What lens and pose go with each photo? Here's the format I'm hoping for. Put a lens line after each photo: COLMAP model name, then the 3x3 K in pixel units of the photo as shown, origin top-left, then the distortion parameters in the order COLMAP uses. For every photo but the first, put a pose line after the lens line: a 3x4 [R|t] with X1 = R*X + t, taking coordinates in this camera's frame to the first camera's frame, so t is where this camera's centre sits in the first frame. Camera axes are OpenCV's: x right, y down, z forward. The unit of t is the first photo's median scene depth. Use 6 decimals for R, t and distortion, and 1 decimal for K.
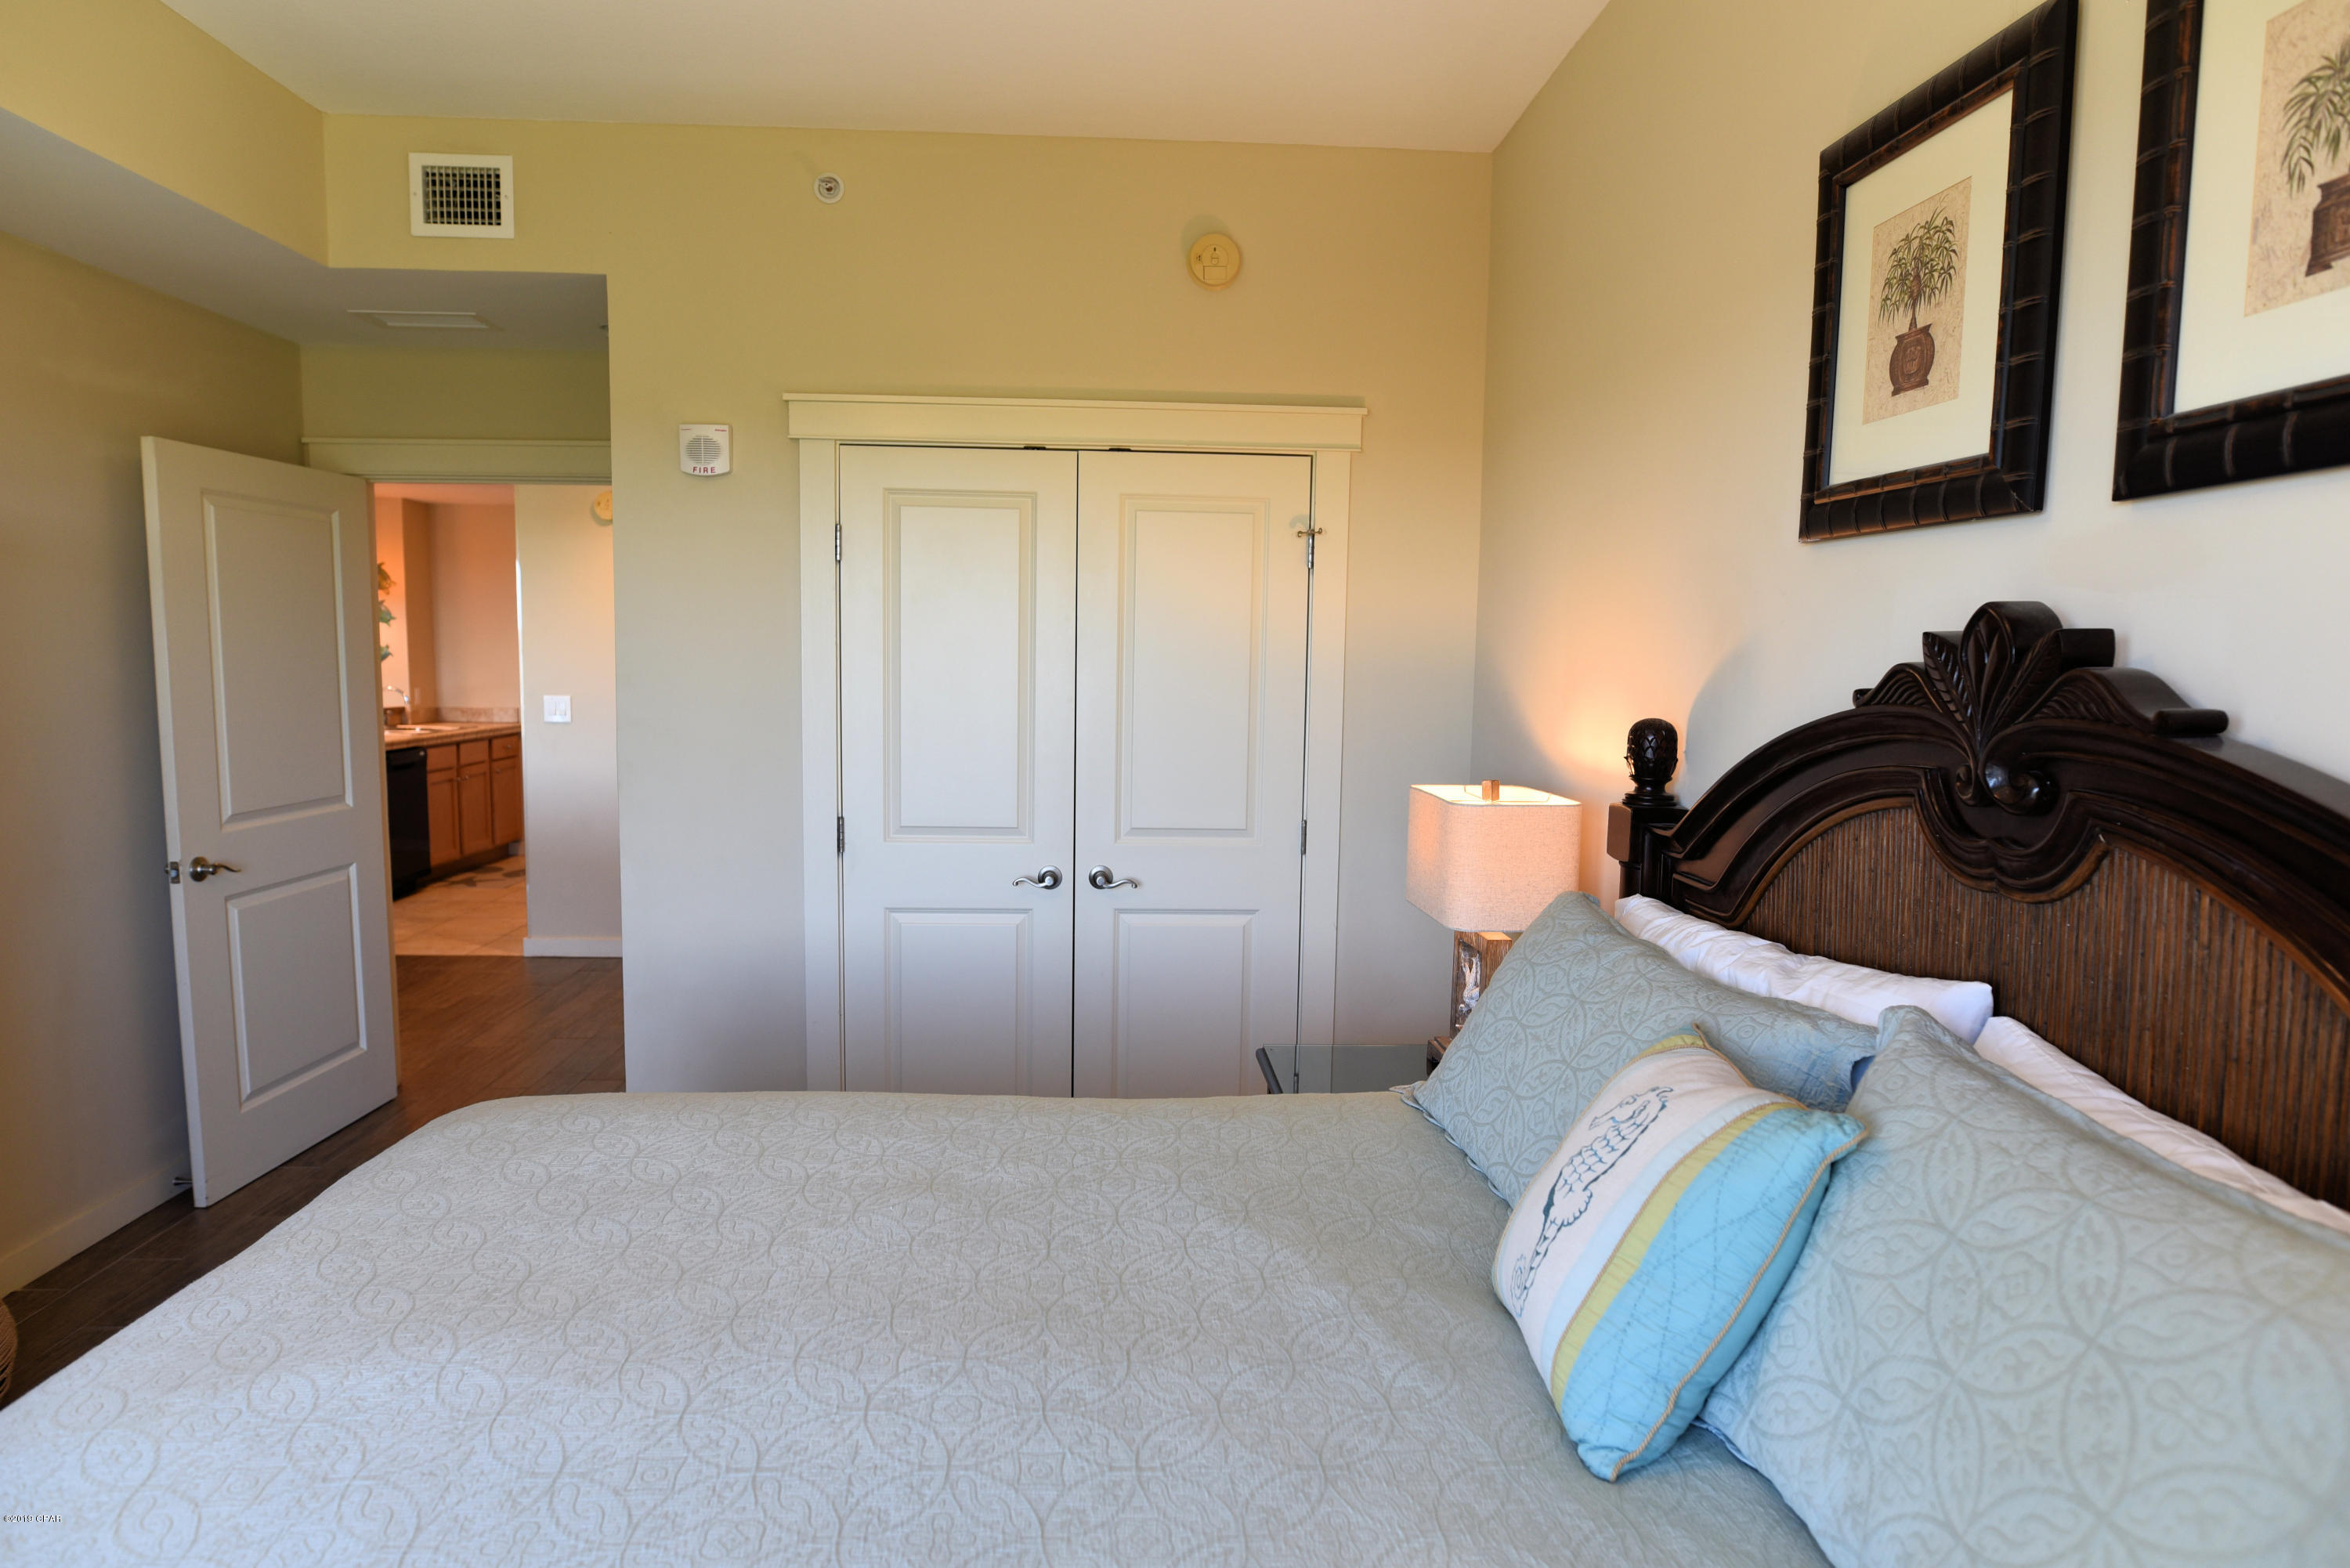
lens RADIAL K [[1352.7, 0, 1176.1], [0, 1352.7, 777.6], [0, 0, 1]] dist [-0.021766, -0.000337]
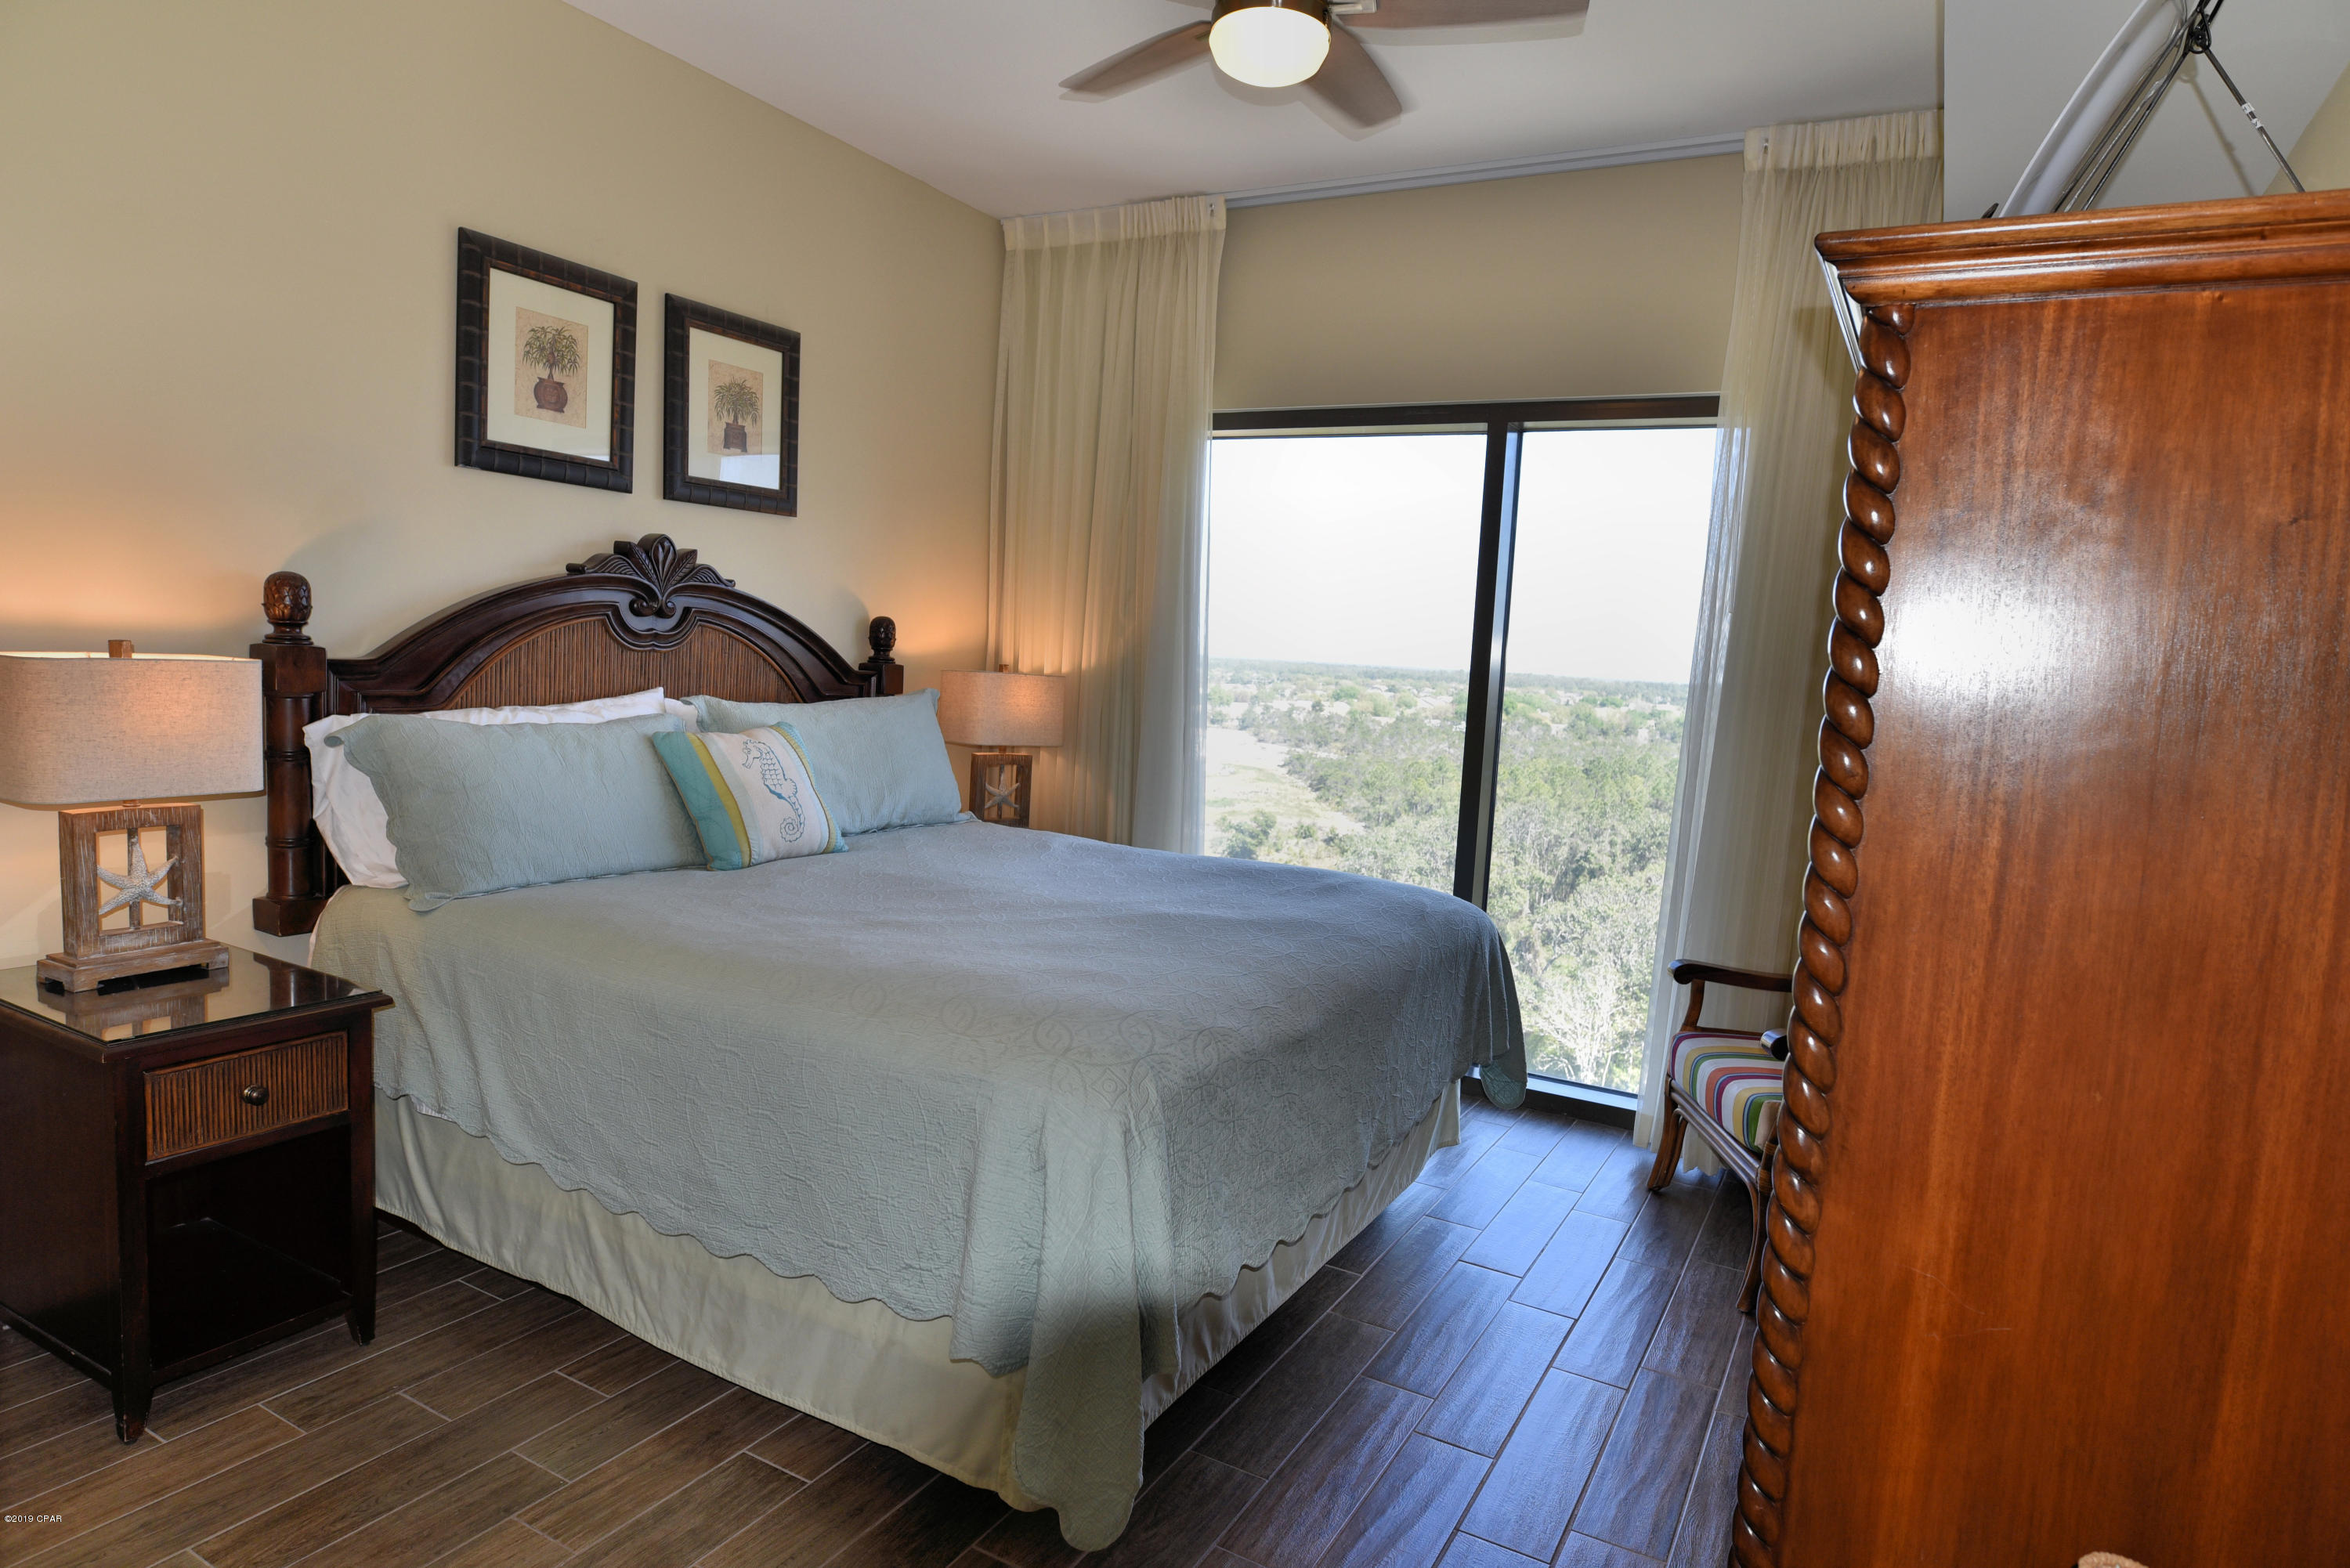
lens RADIAL K [[1352.7, 0, 1175.2], [0, 1352.7, 790.2], [0, 0, 1]] dist [-0.021766, -0.000337]
pose [[-0.844800, -0.117621, 0.521995, -1.338393], [-0.017811, 0.981182, 0.192263, -0.138563], [-0.534786, 0.153127, -0.830997, 2.255223]]
